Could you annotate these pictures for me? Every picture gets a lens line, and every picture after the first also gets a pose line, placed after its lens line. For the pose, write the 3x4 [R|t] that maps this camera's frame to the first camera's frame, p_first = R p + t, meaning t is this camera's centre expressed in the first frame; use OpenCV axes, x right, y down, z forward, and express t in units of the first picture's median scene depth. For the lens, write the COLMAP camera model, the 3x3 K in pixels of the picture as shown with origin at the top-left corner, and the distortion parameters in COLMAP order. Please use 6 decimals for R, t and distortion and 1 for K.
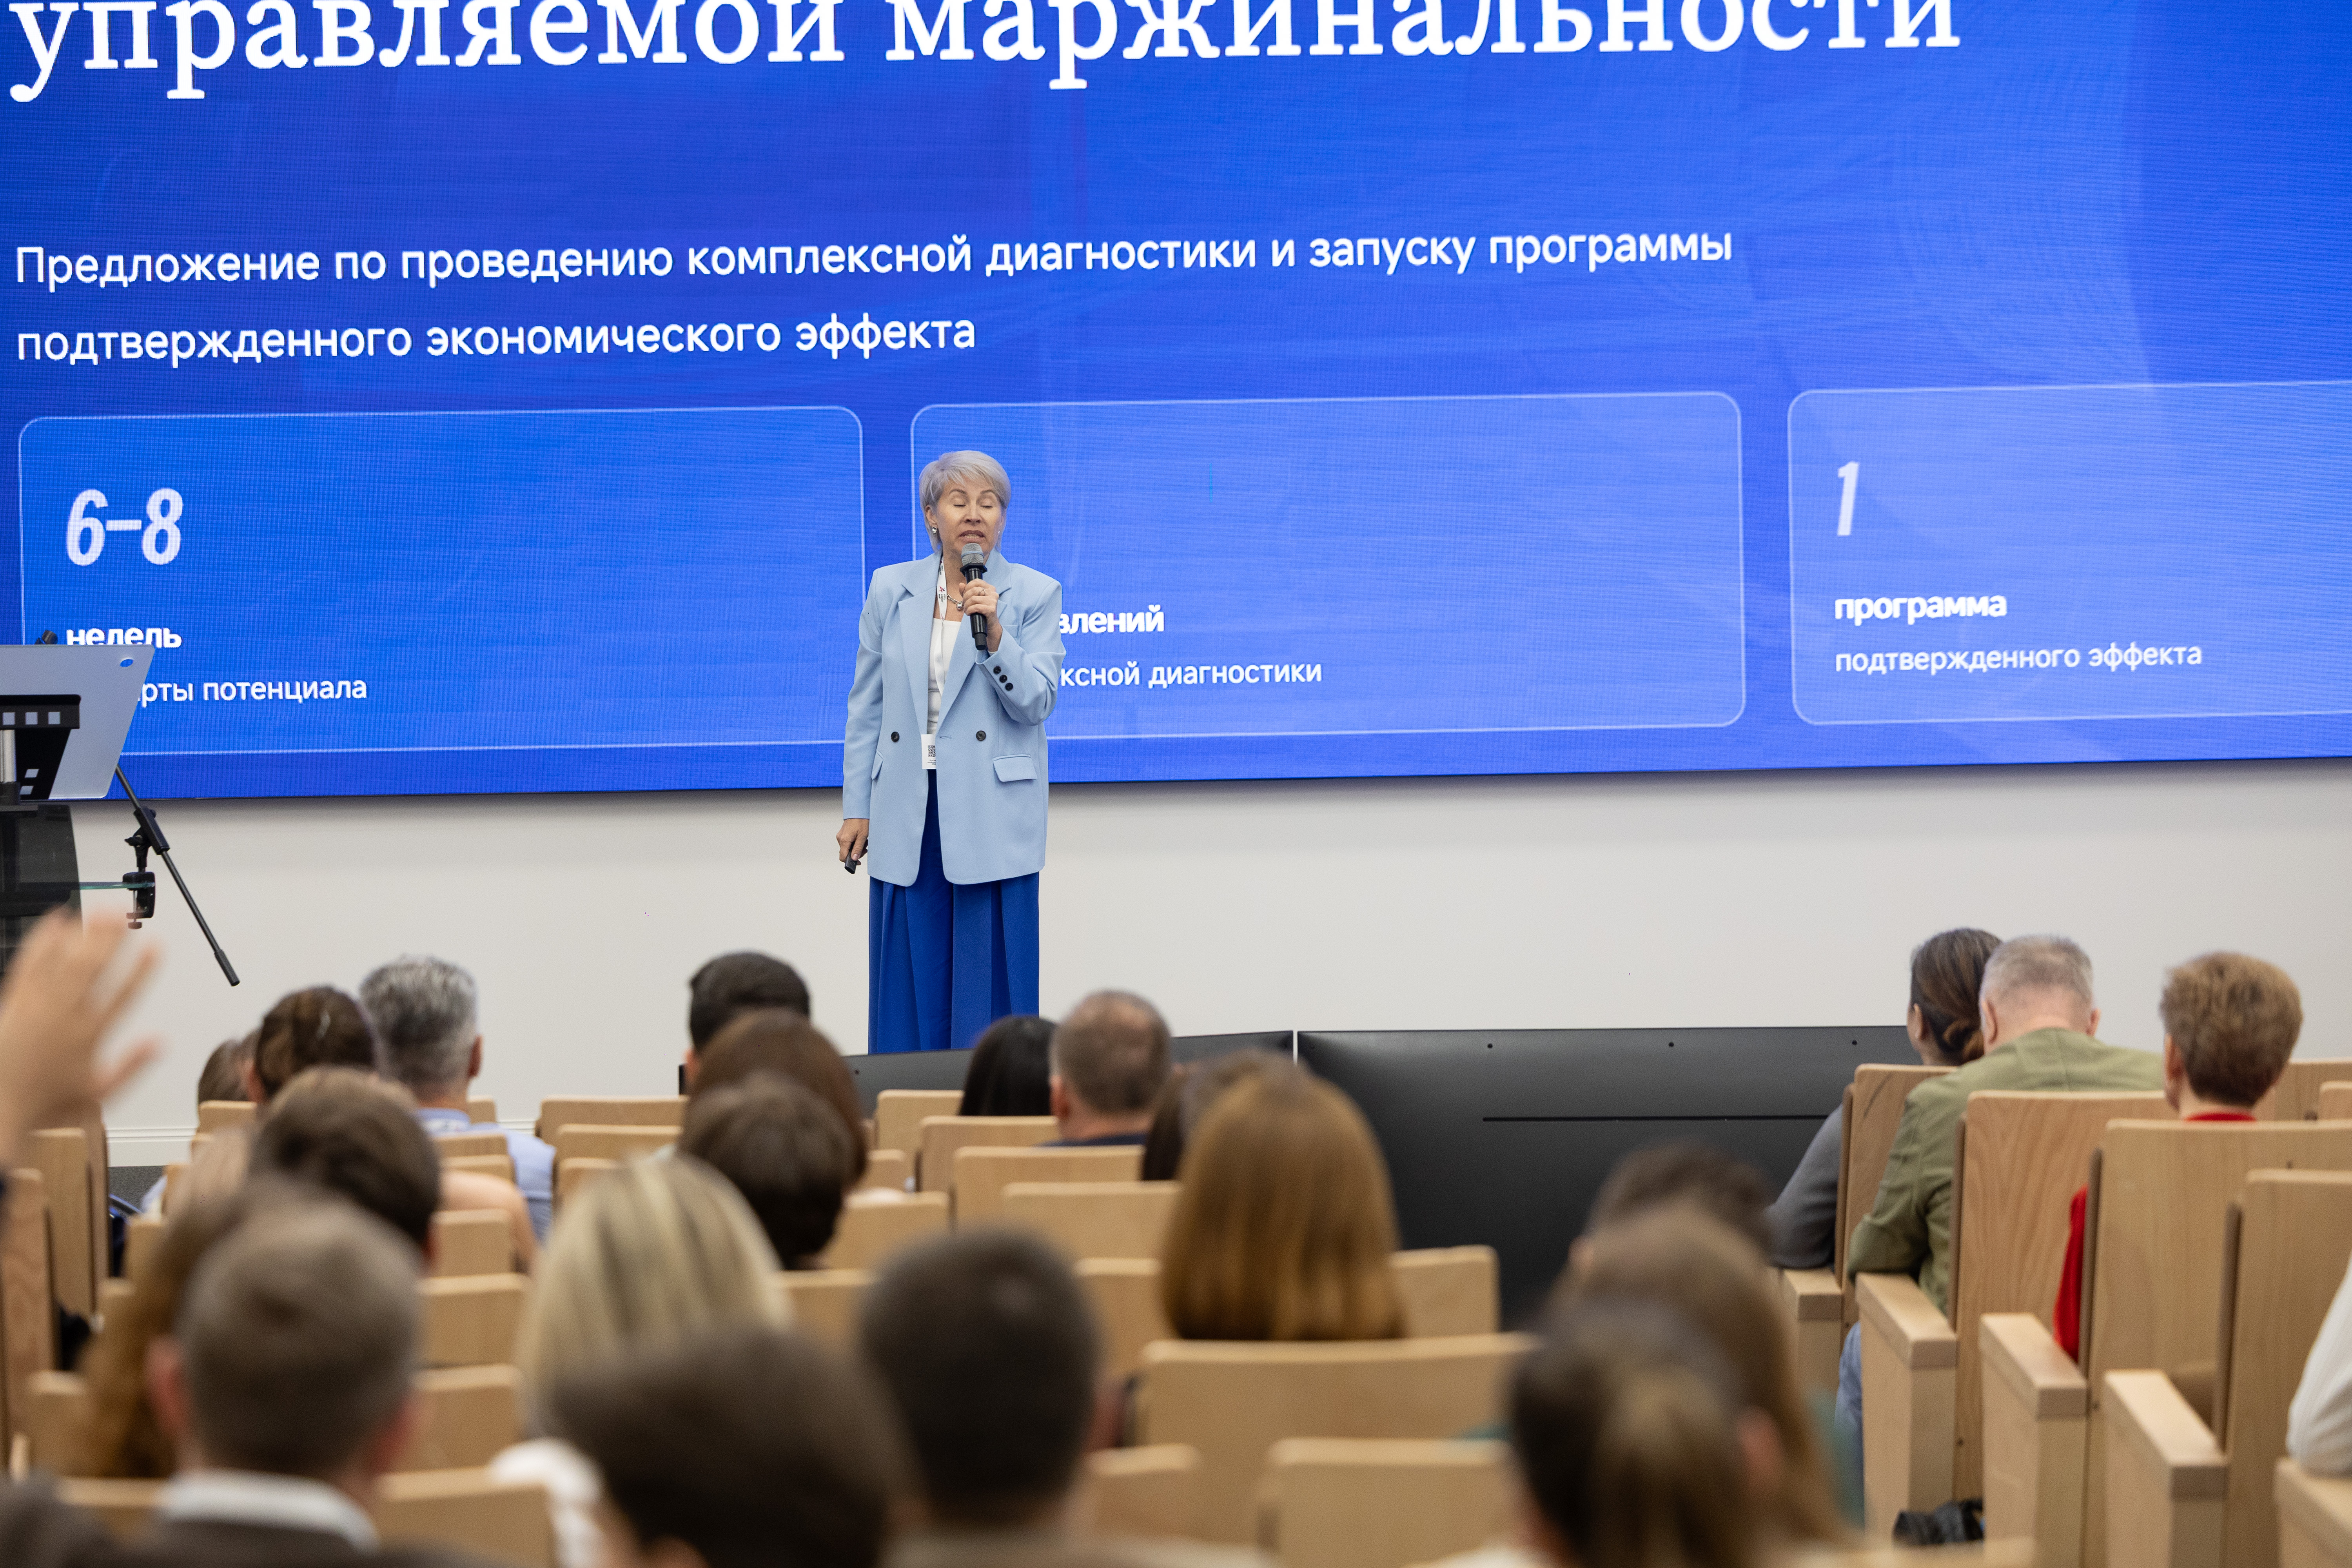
lens RADIAL K [[7805.8, 0, 1128.6], [0, 7805.8, 857.9], [0, 0, 1]] dist [0.116941, -2.907608]
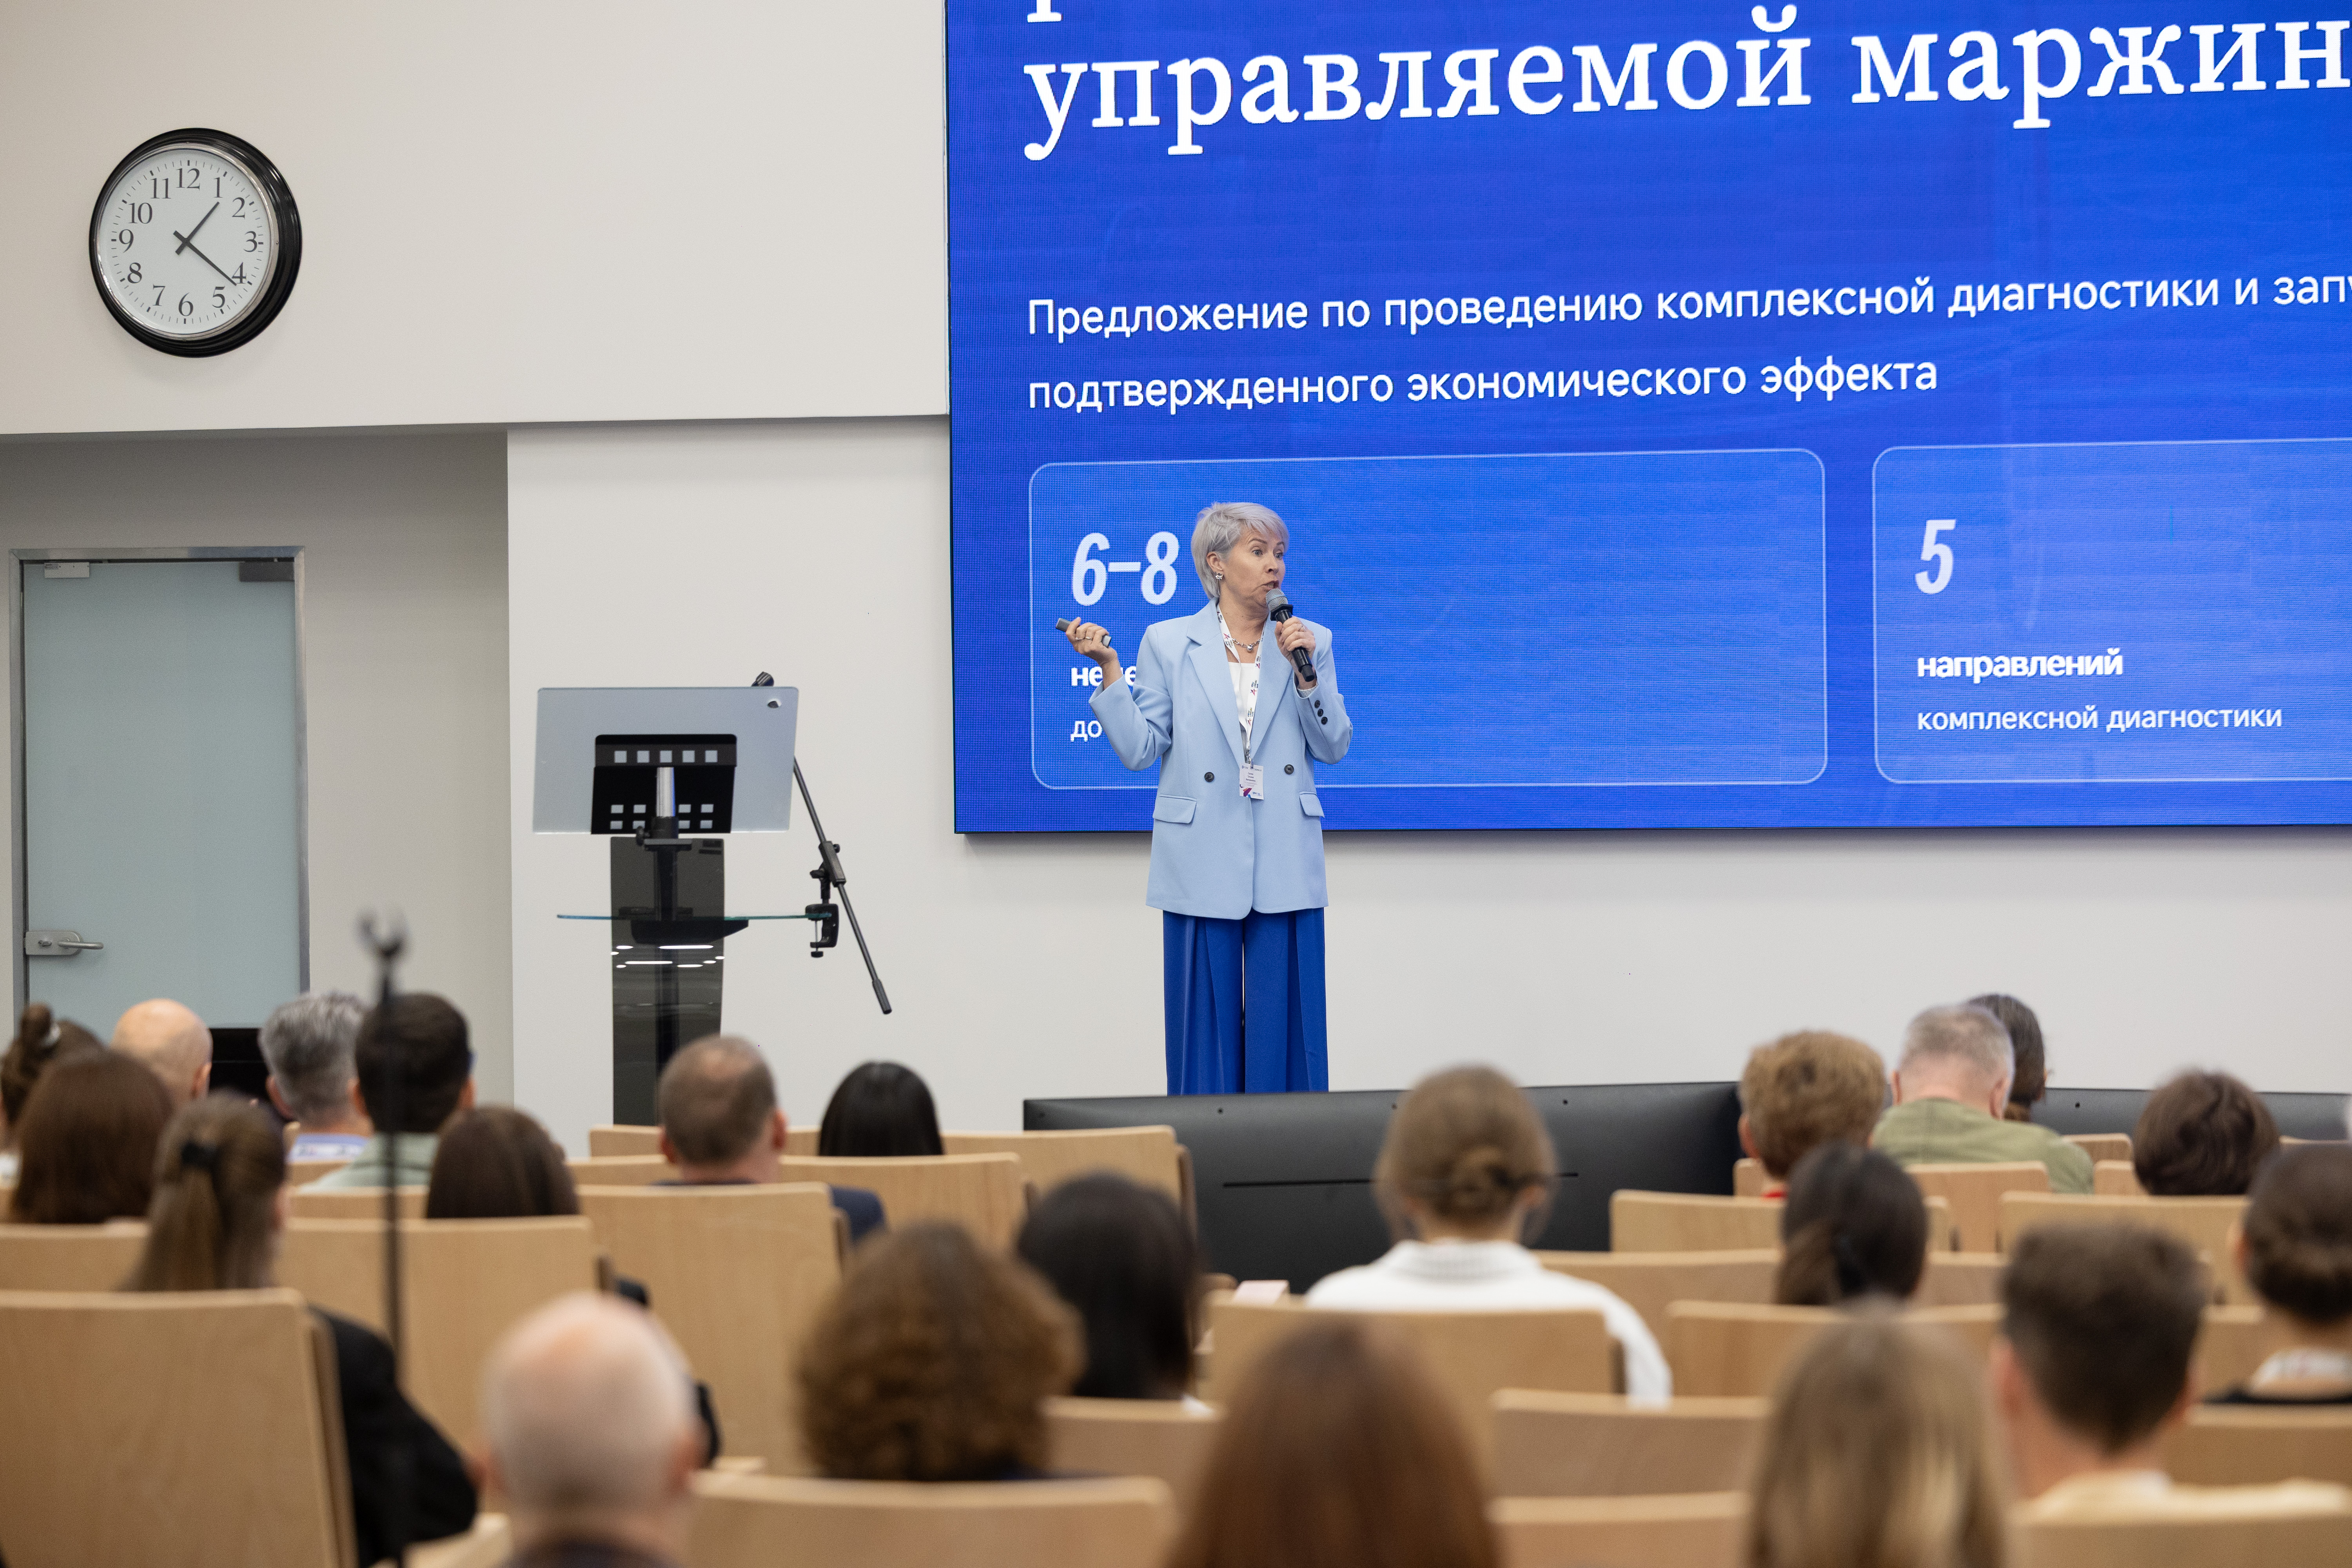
lens RADIAL K [[7805.8, 0, 1128.6], [0, 7805.8, 857.9], [0, 0, 1]] dist [0.116941, -2.907608]
pose [[0.936733, 0.014563, -0.349741, 0.234458], [-0.014867, 0.999888, 0.001817, -0.005785], [0.349728, 0.003497, 0.936845, 0.028981]]
